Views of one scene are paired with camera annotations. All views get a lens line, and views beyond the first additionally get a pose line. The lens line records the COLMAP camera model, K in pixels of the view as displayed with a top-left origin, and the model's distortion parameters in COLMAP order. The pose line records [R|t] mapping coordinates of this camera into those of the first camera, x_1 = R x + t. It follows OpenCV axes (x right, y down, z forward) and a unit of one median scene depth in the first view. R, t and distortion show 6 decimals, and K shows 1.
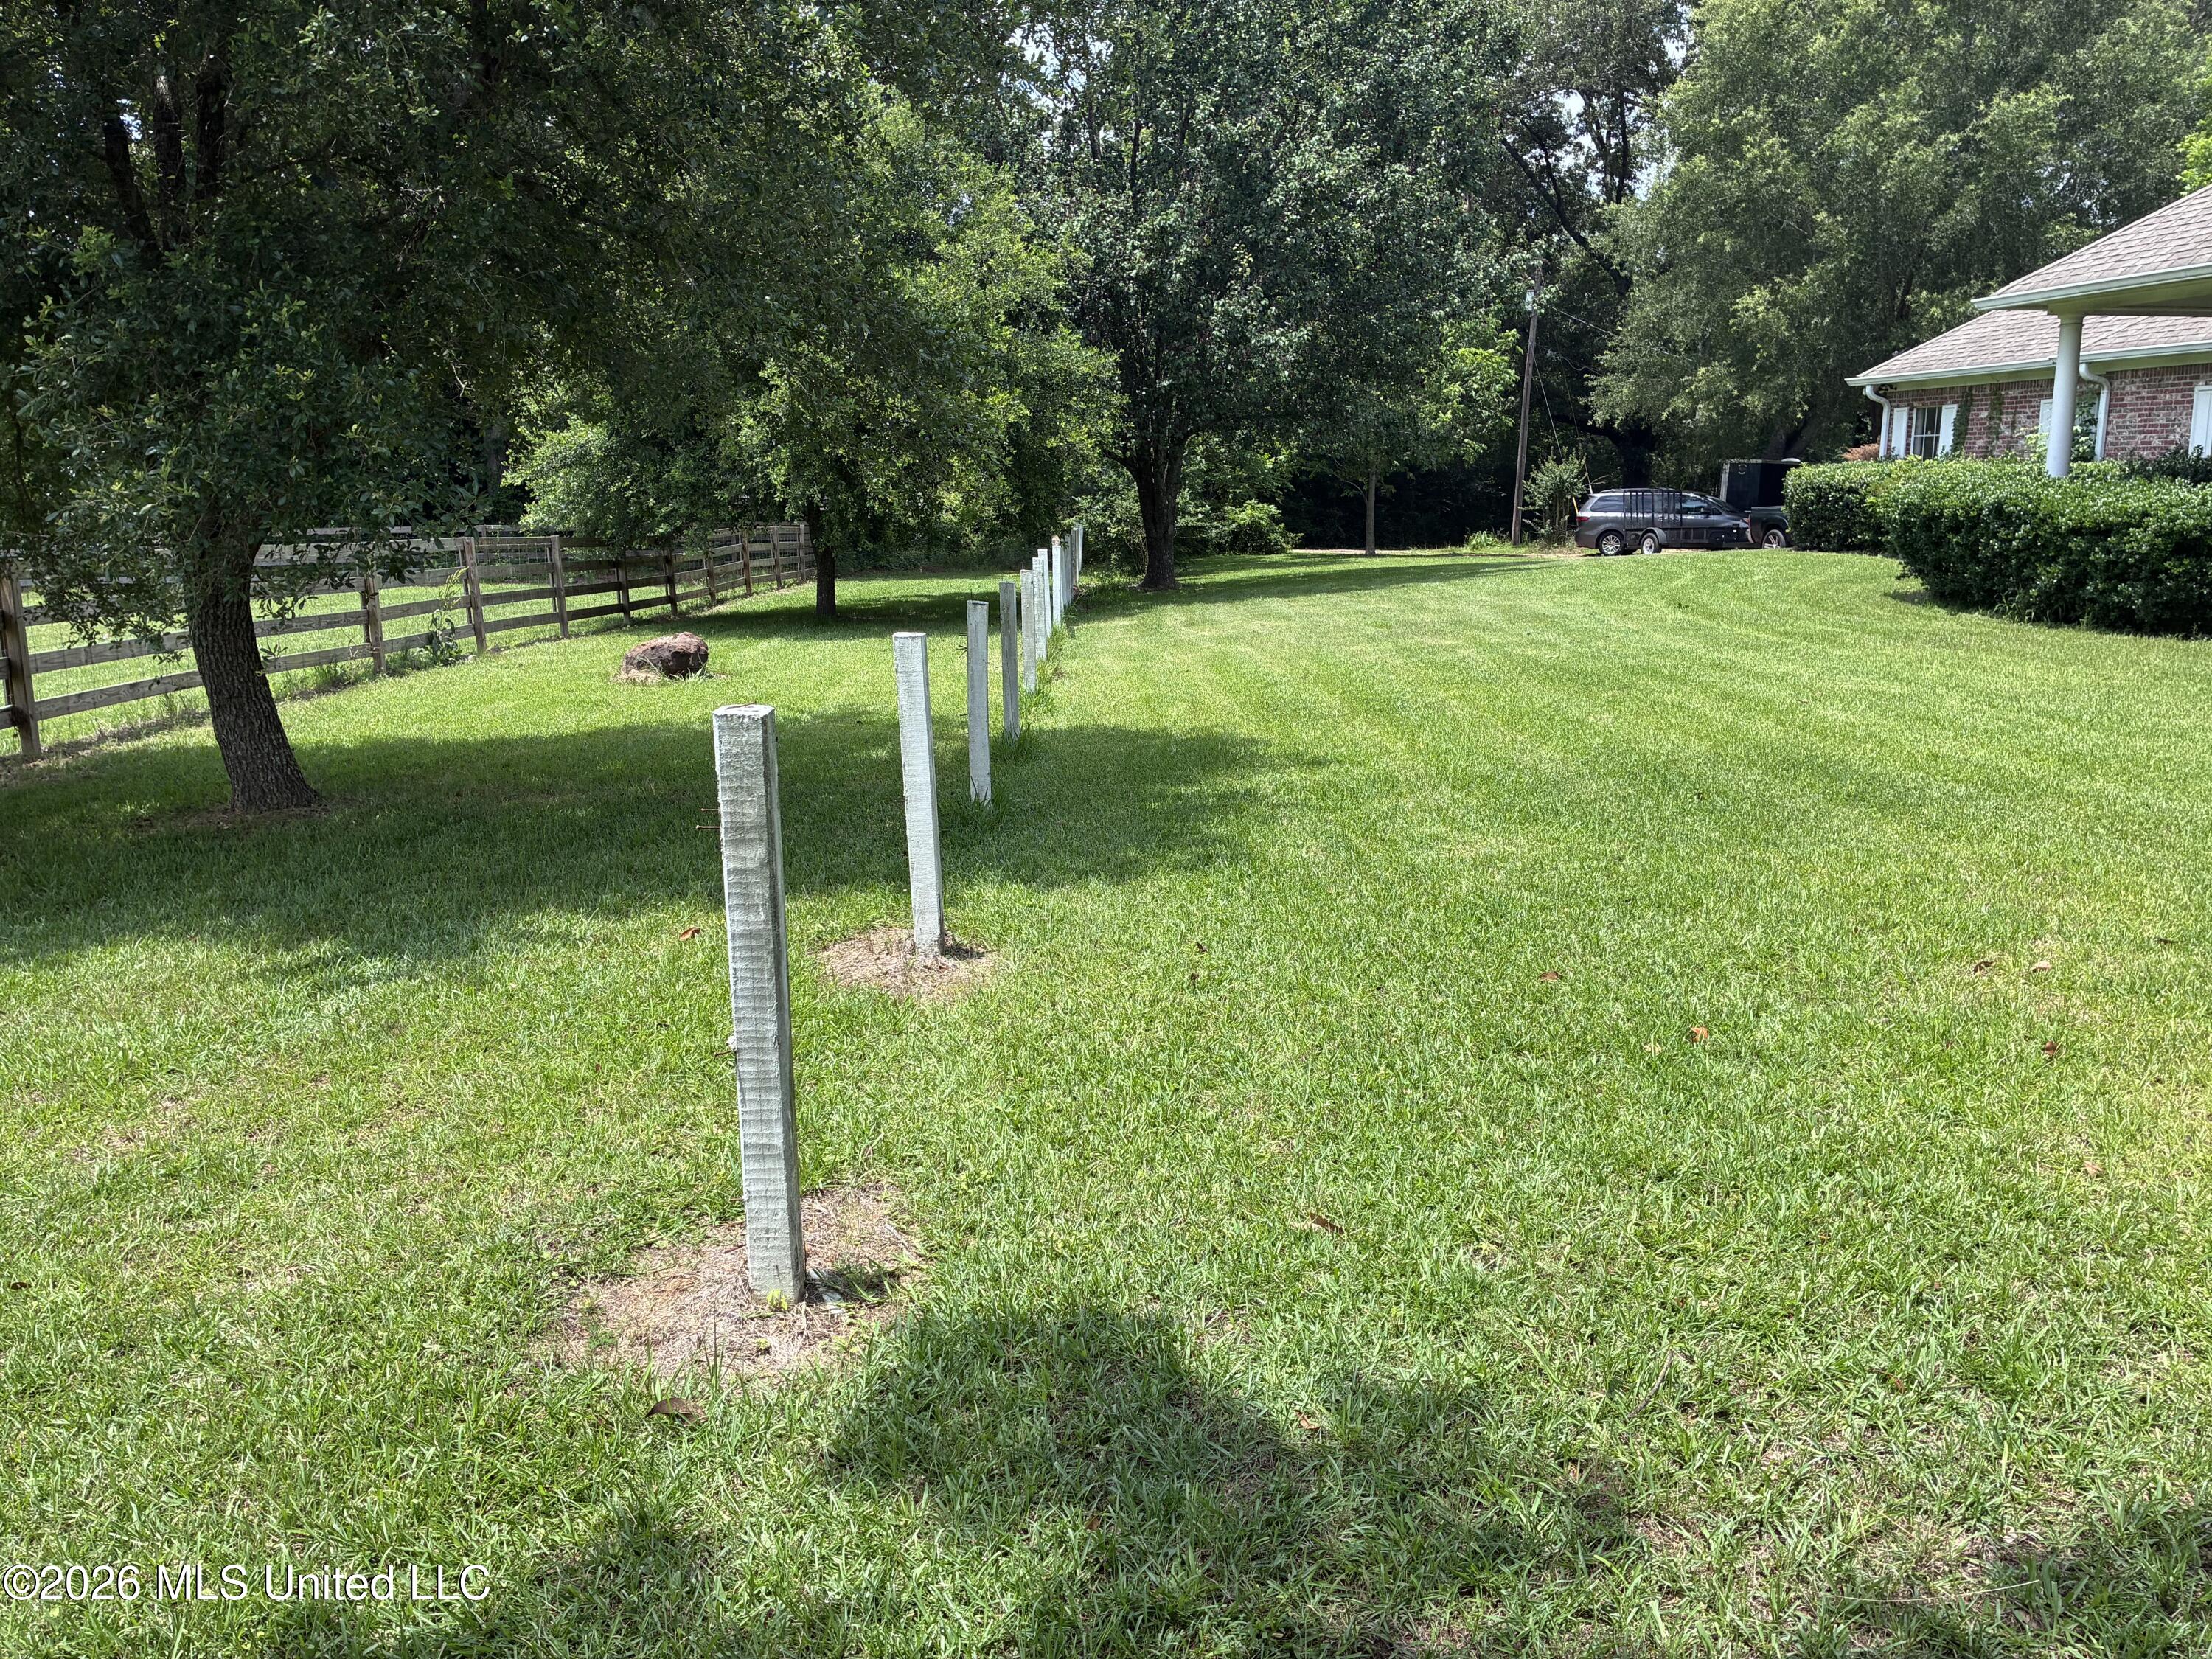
lens RADIAL K [[1665.1, 0, 1126.0], [0, 1665.1, 826.8], [0, 0, 1]] dist [0.048368, -0.054896]
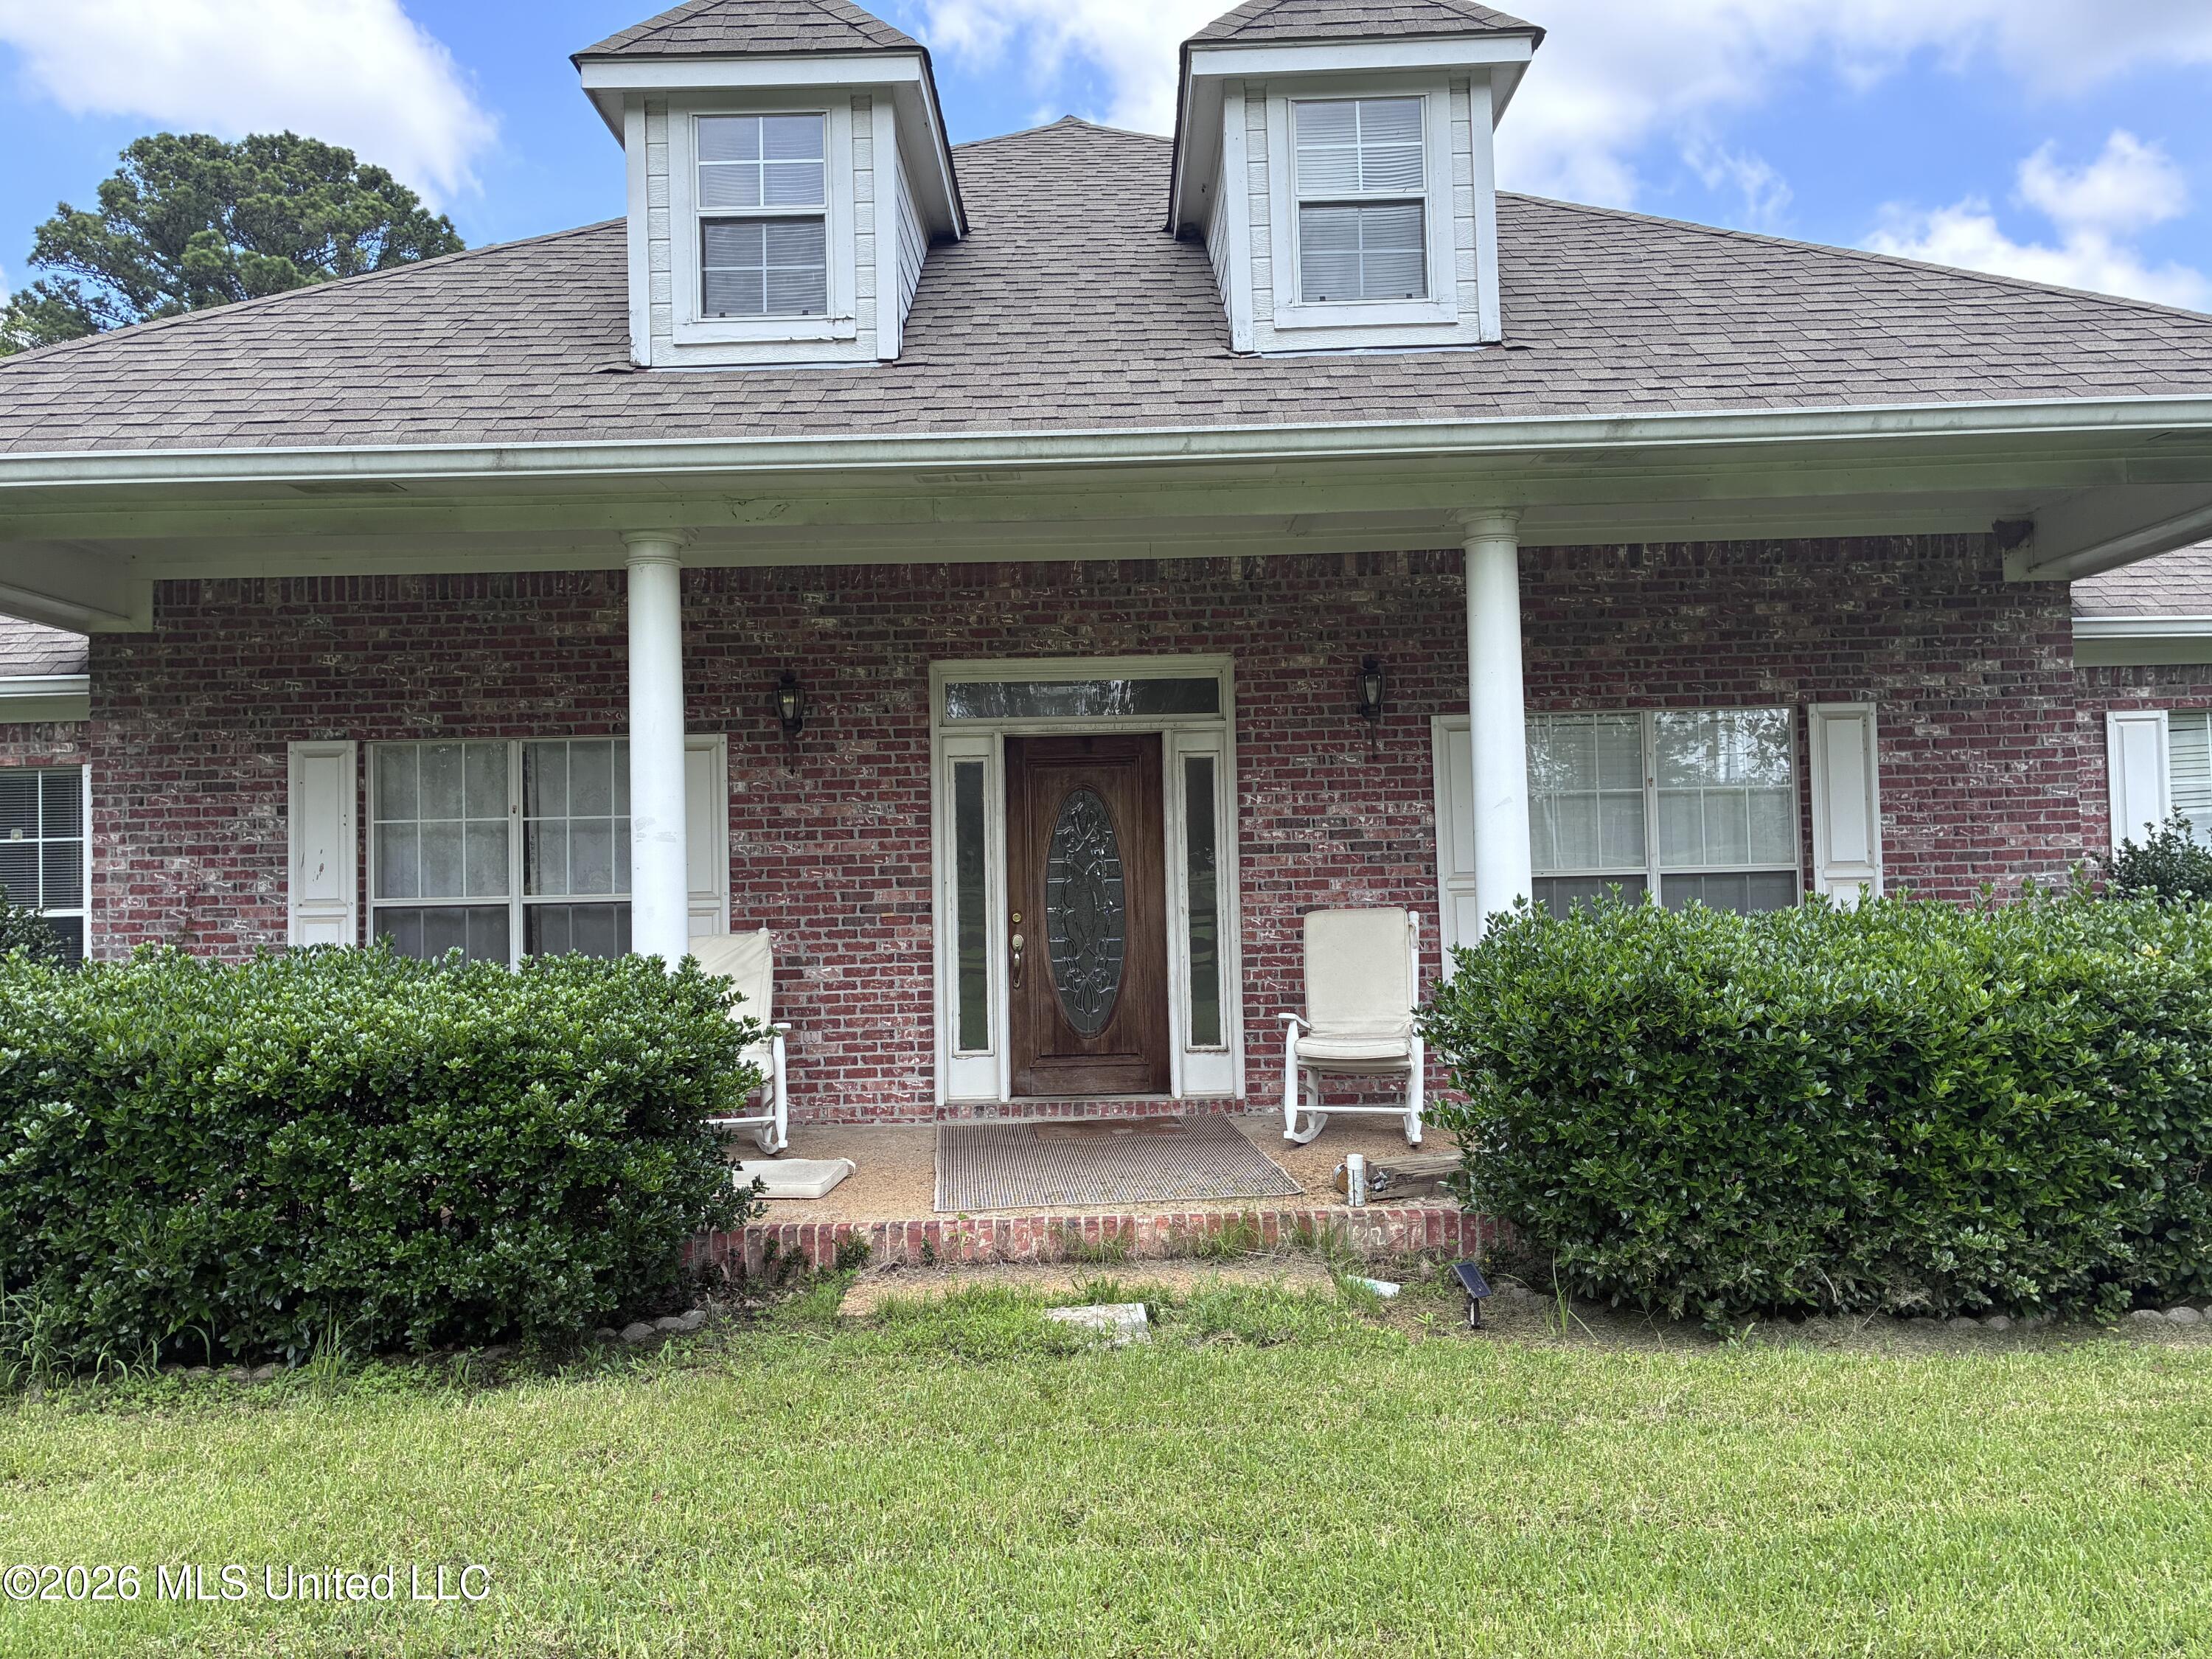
lens RADIAL K [[1665.1, 0, 1078.0], [0, 1665.1, 833.2], [0, 0, 1]] dist [0.048368, -0.054896]
pose [[0.120894, 0.039551, 0.991877, 0.285437], [0.226558, 0.971734, -0.066362, -0.201005], [-0.966466, 0.232741, 0.108516, 0.936996]]
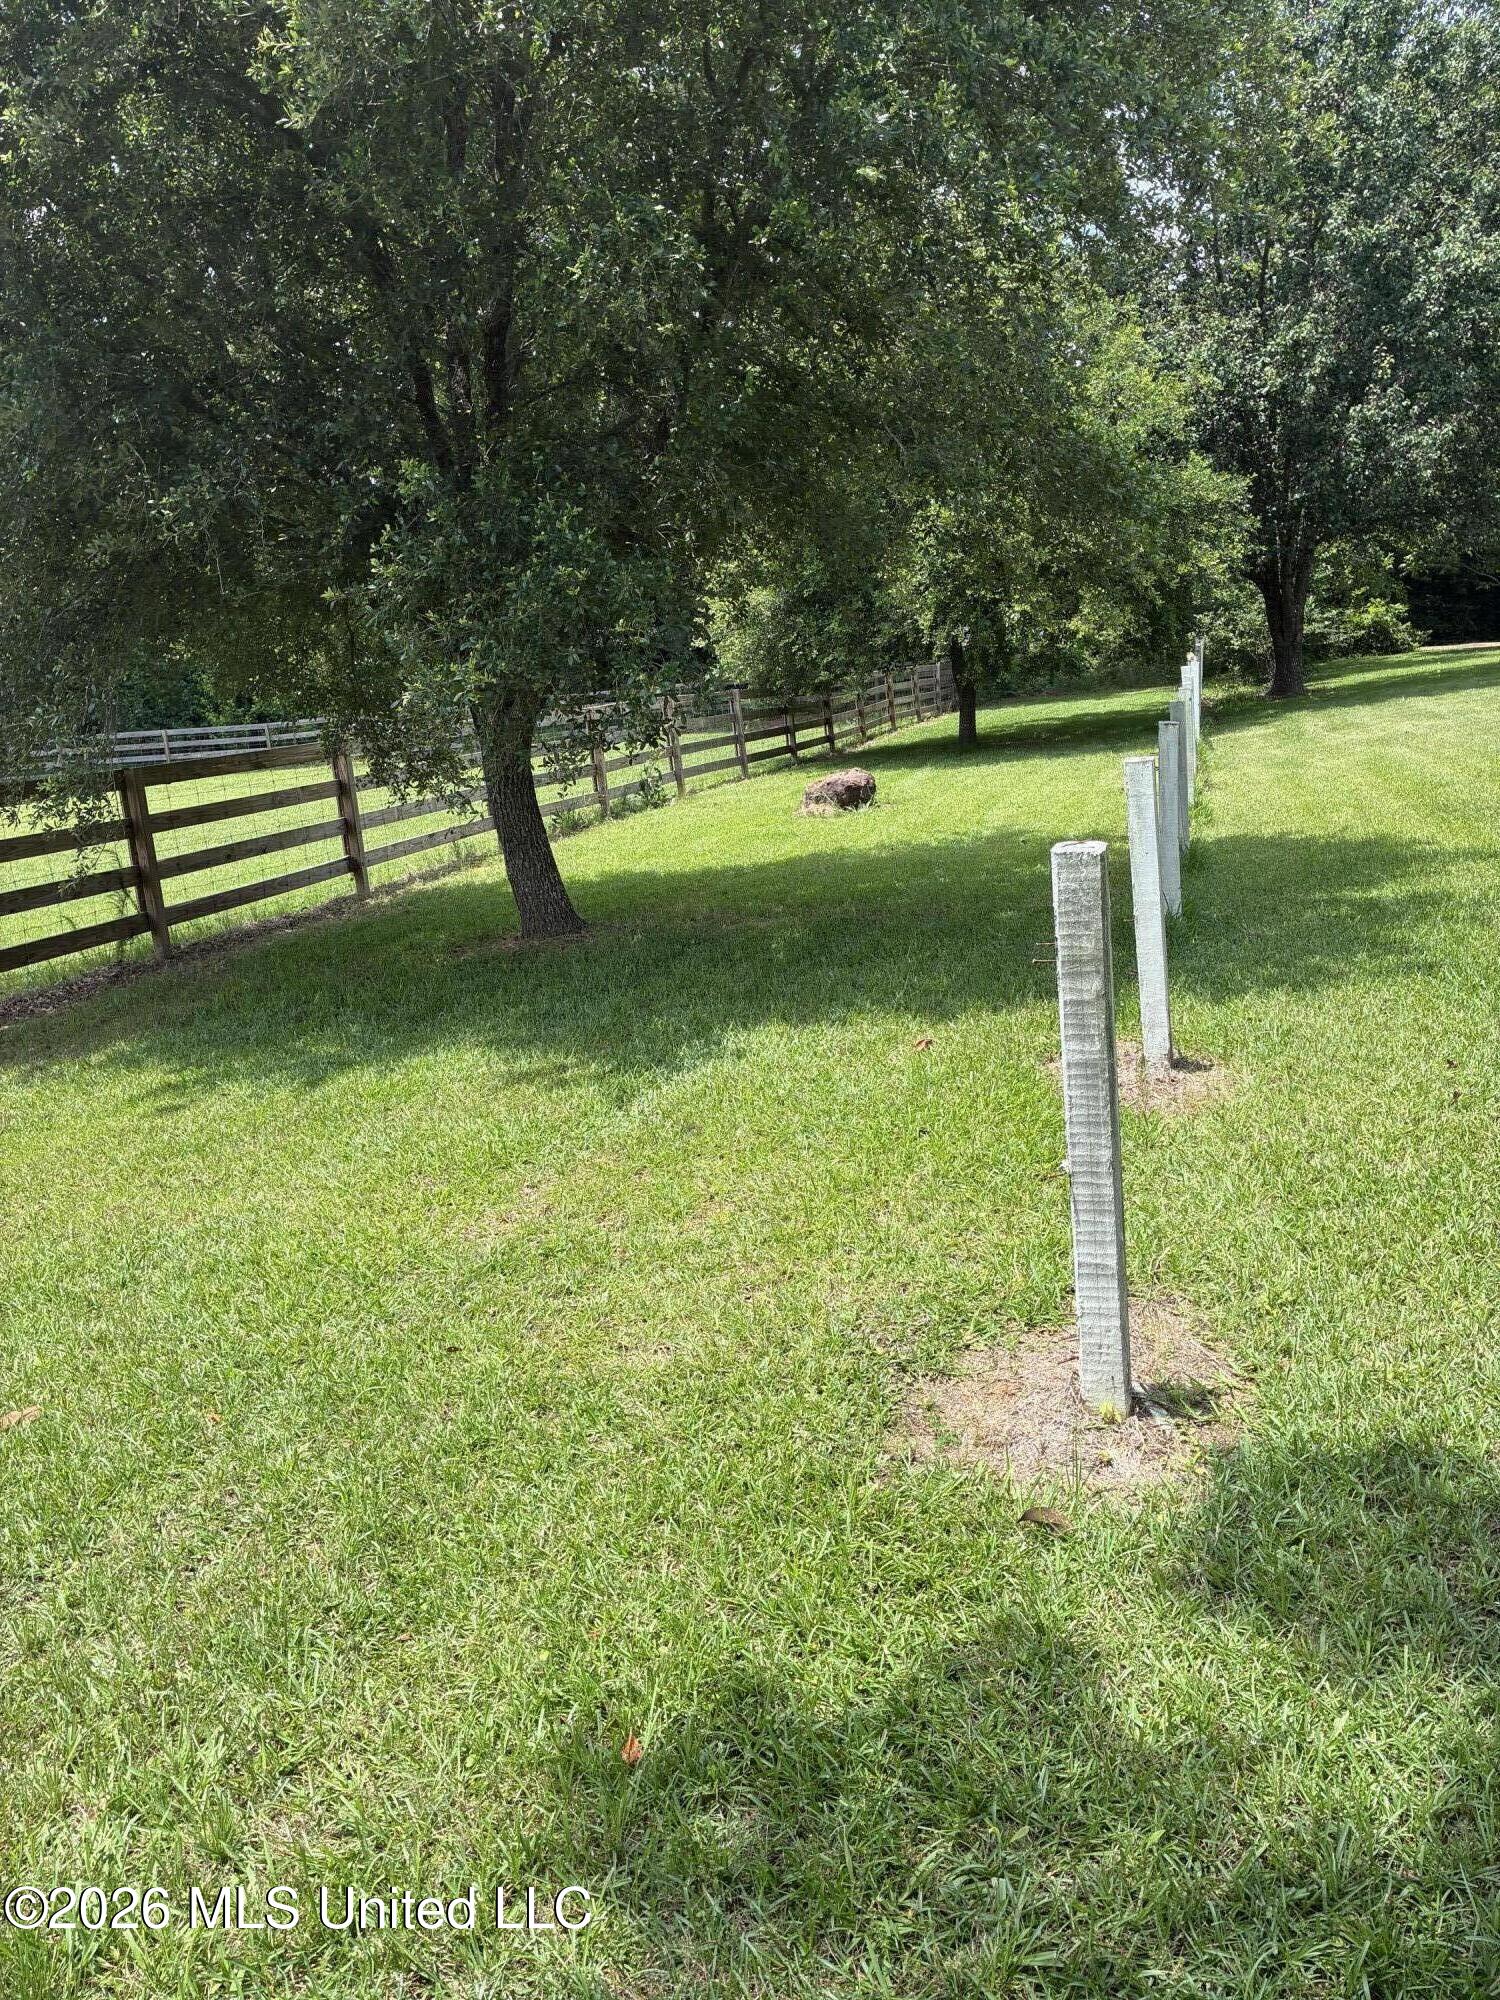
lens RADIAL K [[1505.5, 0, 748.6], [0, 1505.5, 975.0], [0, 0, 1]] dist [0.048368, -0.054896]
pose [[0.951902, -0.014362, -0.306066, -0.031895], [0.022913, 0.999440, 0.024365, -0.004207], [0.305545, -0.030206, 0.951698, 0.010904]]
